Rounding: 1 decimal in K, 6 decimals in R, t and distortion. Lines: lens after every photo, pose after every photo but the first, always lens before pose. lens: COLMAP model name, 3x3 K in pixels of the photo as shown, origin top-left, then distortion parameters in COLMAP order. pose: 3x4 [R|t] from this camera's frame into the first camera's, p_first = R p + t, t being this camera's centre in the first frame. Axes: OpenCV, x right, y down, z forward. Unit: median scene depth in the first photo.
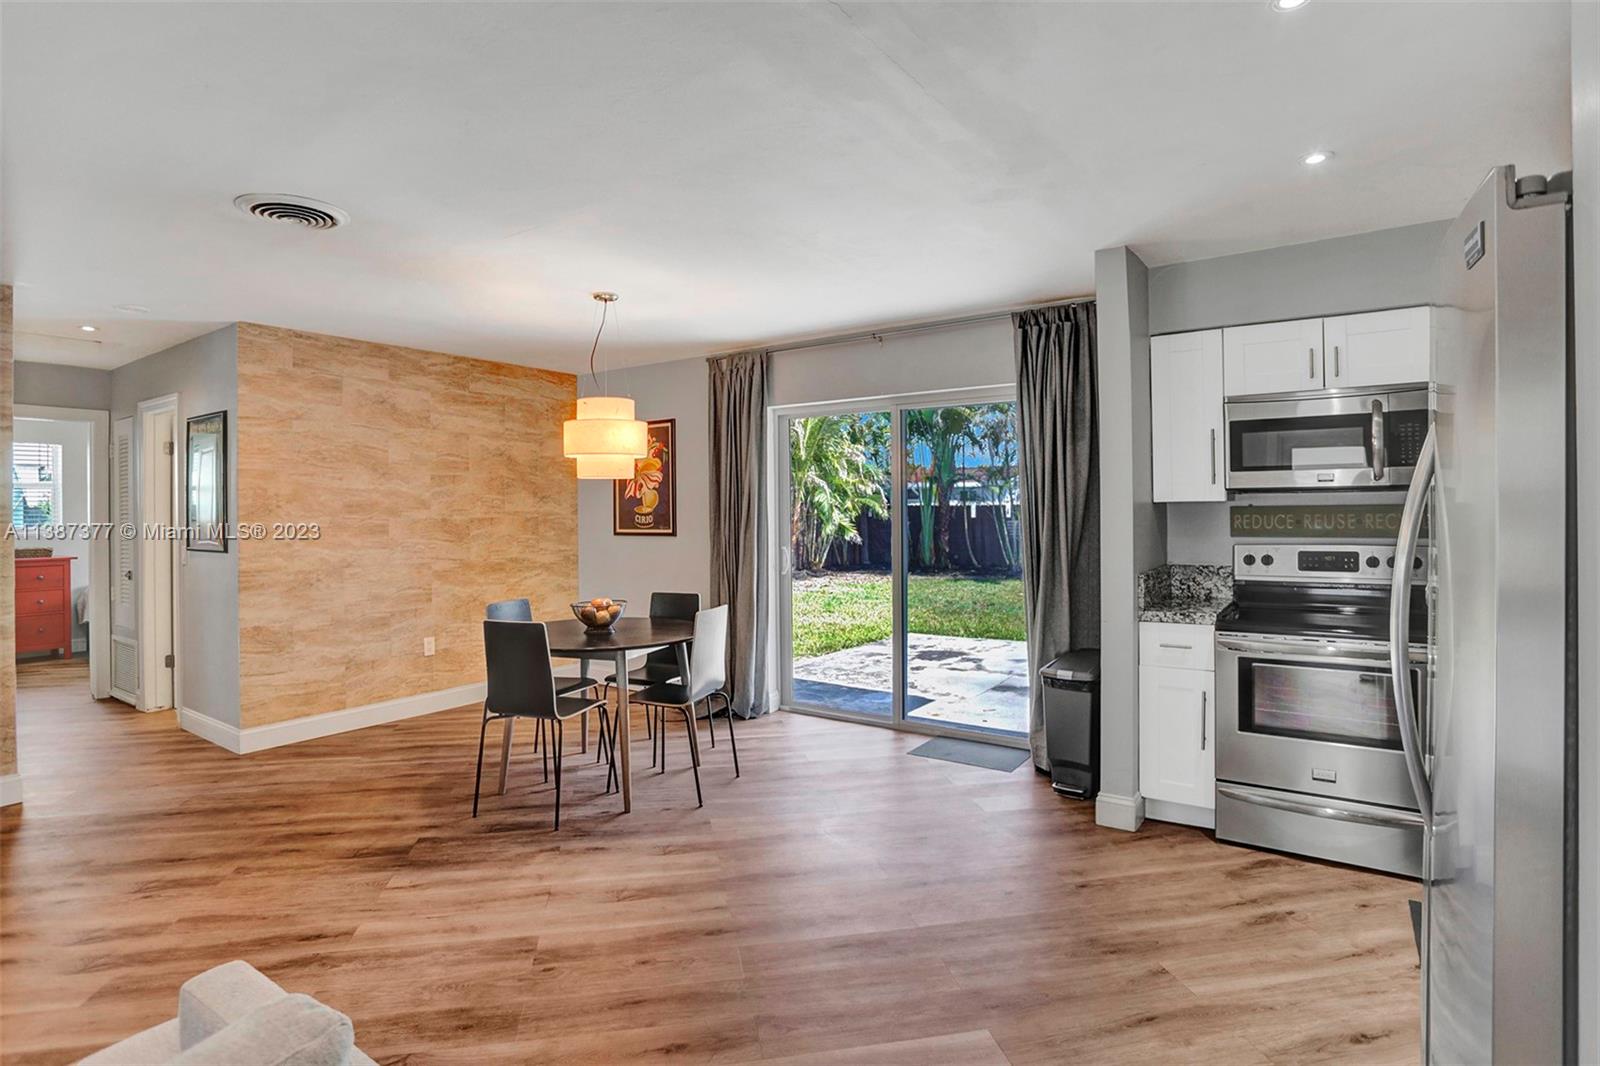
lens RADIAL K [[832.7, 0, 791.2], [0, 832.7, 499.3], [0, 0, 1]] dist [-0.065159, 0.039891]
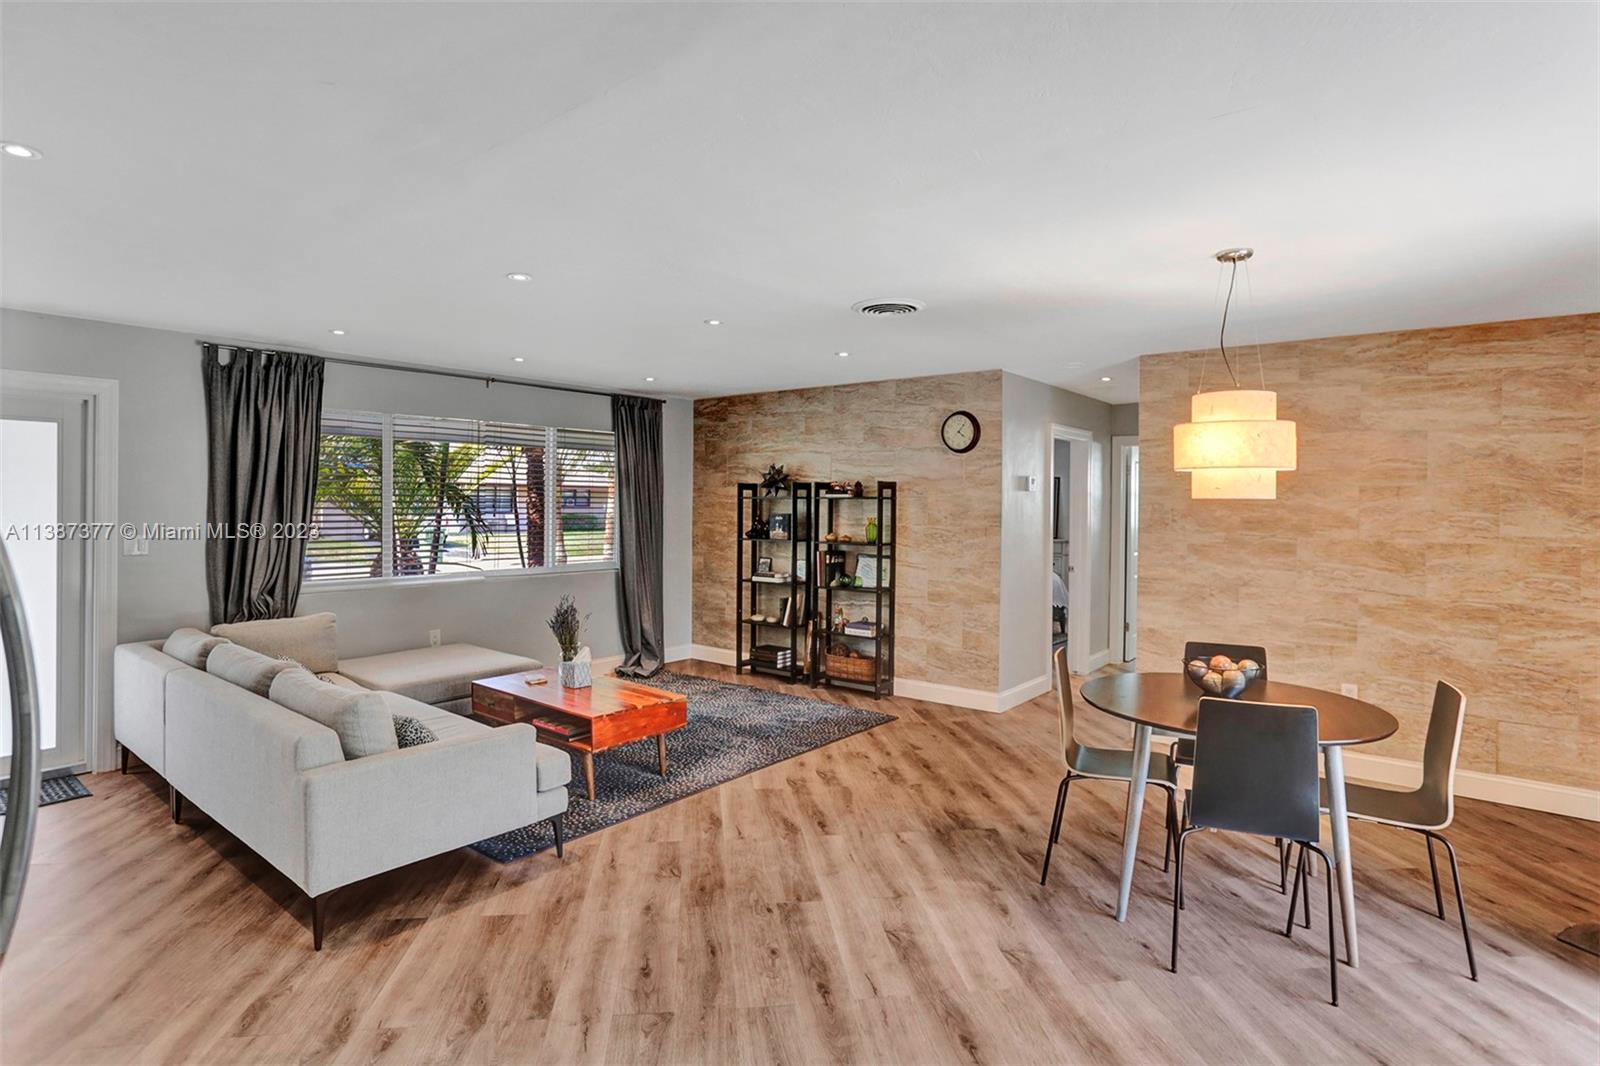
lens RADIAL K [[819.8, 0, 788.8], [0, 819.8, 506.8], [0, 0, 1]] dist [-0.056814, 0.035952]
pose [[-0.062057, 0.012923, -0.997989, 0.459326], [-0.003315, 0.999908, 0.013154, -0.021512], [0.998067, 0.004125, -0.062009, 0.564360]]
